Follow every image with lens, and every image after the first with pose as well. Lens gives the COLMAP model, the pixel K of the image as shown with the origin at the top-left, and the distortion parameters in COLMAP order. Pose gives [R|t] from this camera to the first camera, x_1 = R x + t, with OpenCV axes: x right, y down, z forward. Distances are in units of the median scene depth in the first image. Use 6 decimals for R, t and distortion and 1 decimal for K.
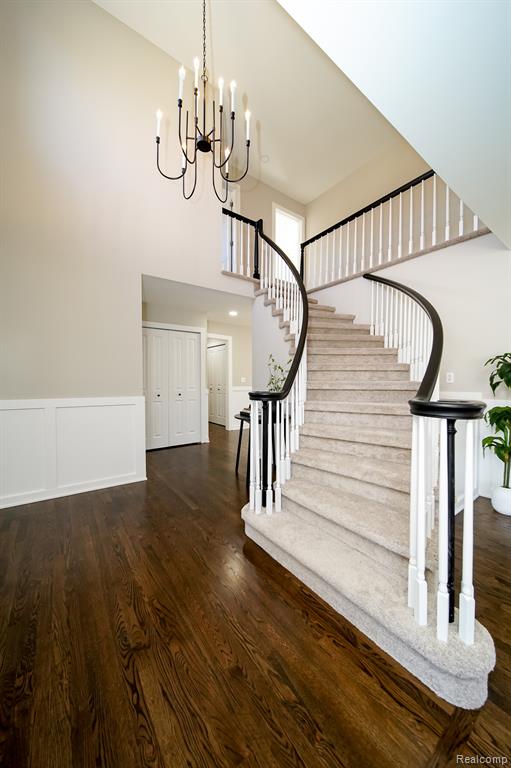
lens RADIAL K [[274.0, 0, 255.8], [0, 274.0, 382.7], [0, 0, 1]] dist [-0.000954, -0.000512]
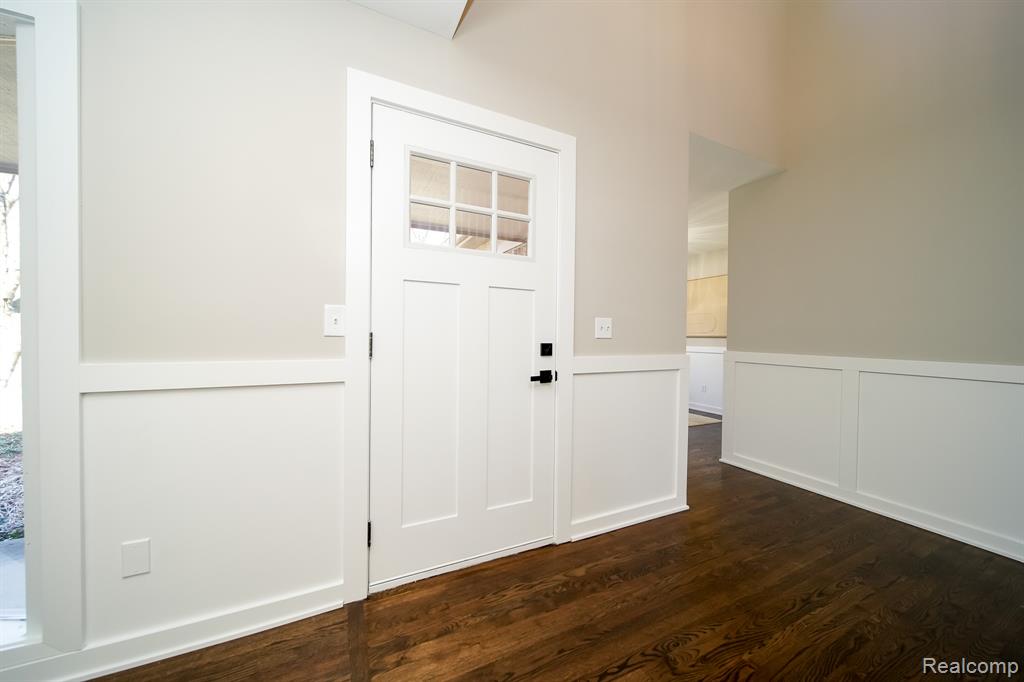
lens RADIAL K [[365.3, 0, 514.8], [0, 365.3, 341.0], [0, 0, 1]] dist [-0.000954, -0.000512]
pose [[-0.166376, 0.012093, -0.985988, 0.577333], [-0.032012, 0.999331, 0.017658, 0.055756], [0.985543, 0.034501, -0.165878, 0.634675]]
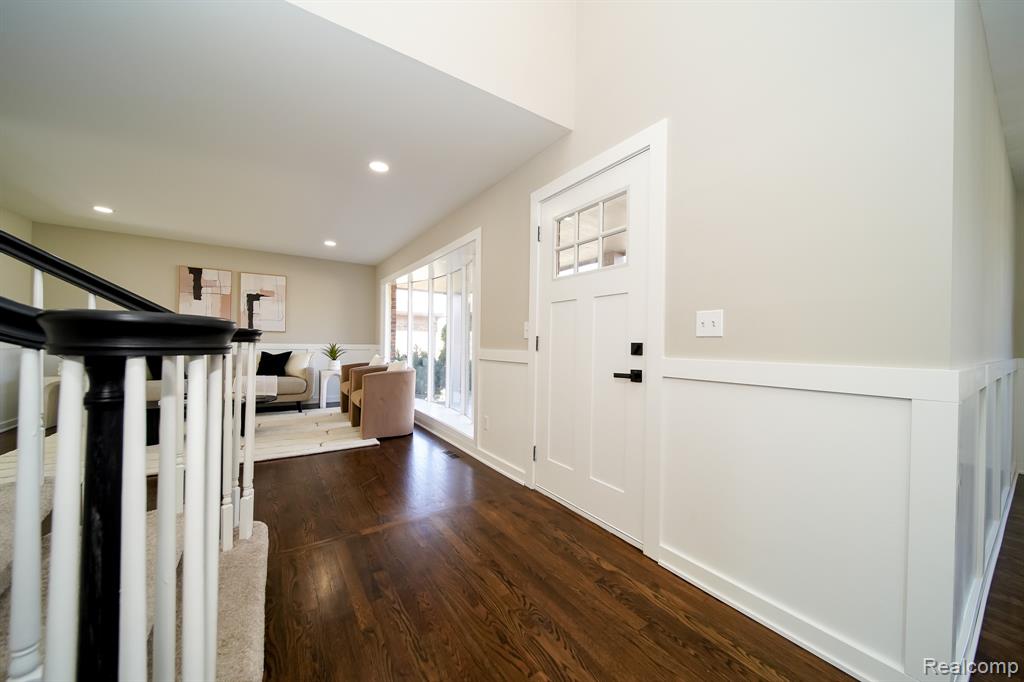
lens RADIAL K [[365.3, 0, 507.8], [0, 365.3, 342.7], [0, 0, 1]] dist [-0.000954, -0.000512]
pose [[-0.998663, -0.014714, 0.049560, -0.387584], [-0.014006, 0.999795, 0.014599, 0.071579], [-0.049765, 0.013886, -0.998664, 1.945442]]
